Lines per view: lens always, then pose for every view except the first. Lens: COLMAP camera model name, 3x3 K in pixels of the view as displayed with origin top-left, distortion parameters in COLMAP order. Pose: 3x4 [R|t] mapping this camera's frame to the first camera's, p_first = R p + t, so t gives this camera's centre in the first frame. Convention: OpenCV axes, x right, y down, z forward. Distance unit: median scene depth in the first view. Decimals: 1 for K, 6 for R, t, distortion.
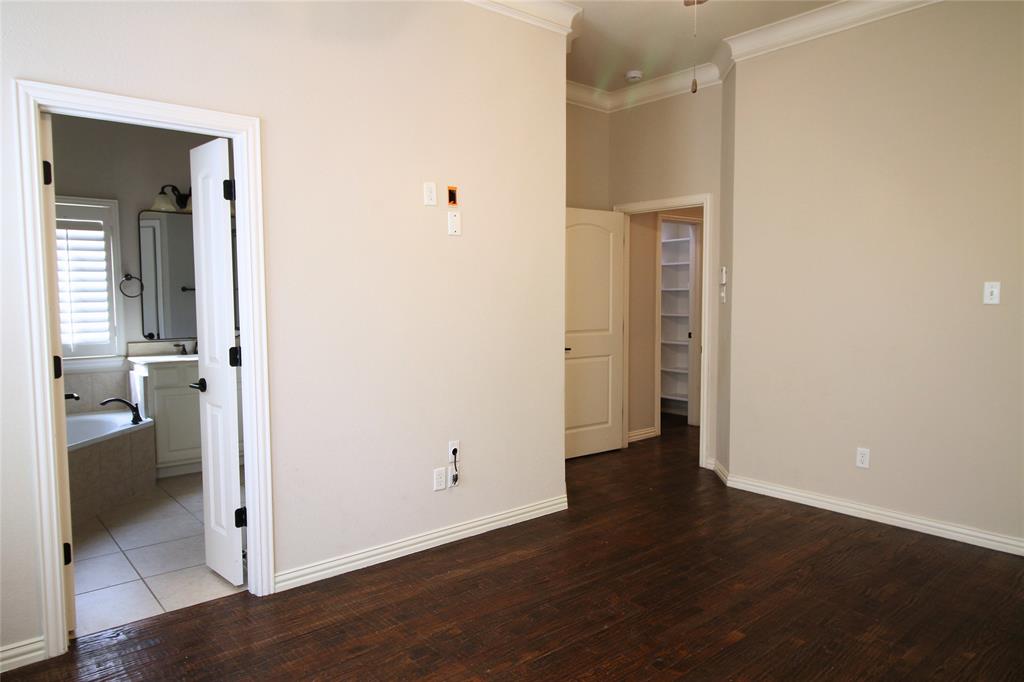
lens RADIAL K [[674.3, 0, 511.0], [0, 674.3, 343.1], [0, 0, 1]] dist [0.009200, -0.010905]
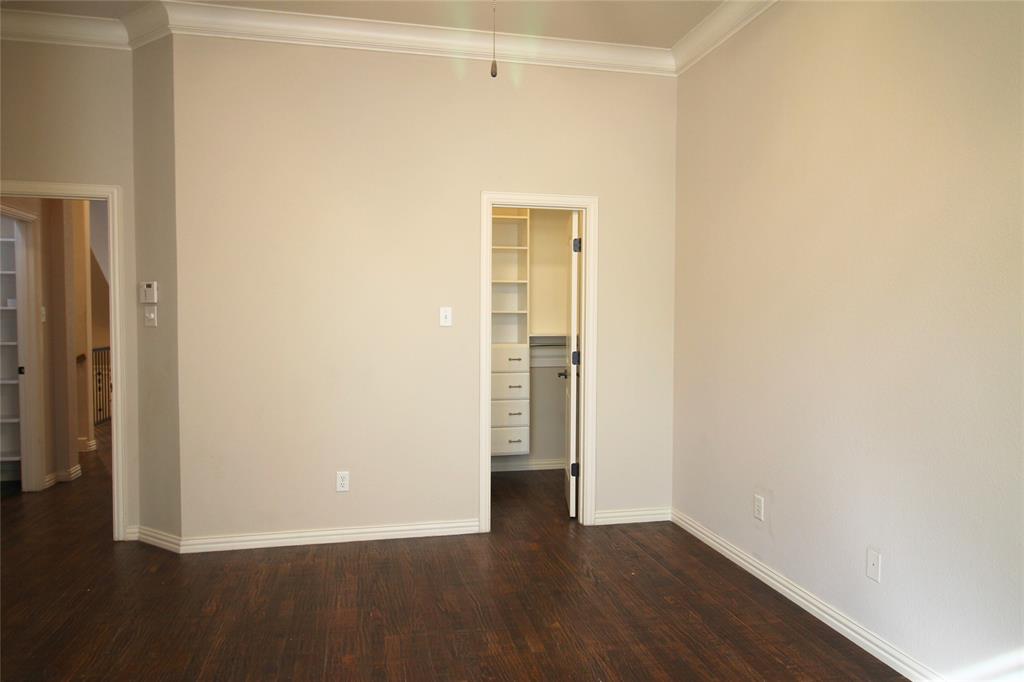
lens RADIAL K [[674.3, 0, 512.8], [0, 674.3, 338.2], [0, 0, 1]] dist [0.009200, -0.010905]
pose [[0.463291, -0.021604, 0.885943, -0.206542], [0.058119, 0.998291, -0.006048, -0.016978], [-0.884298, 0.054292, 0.463755, 0.267214]]
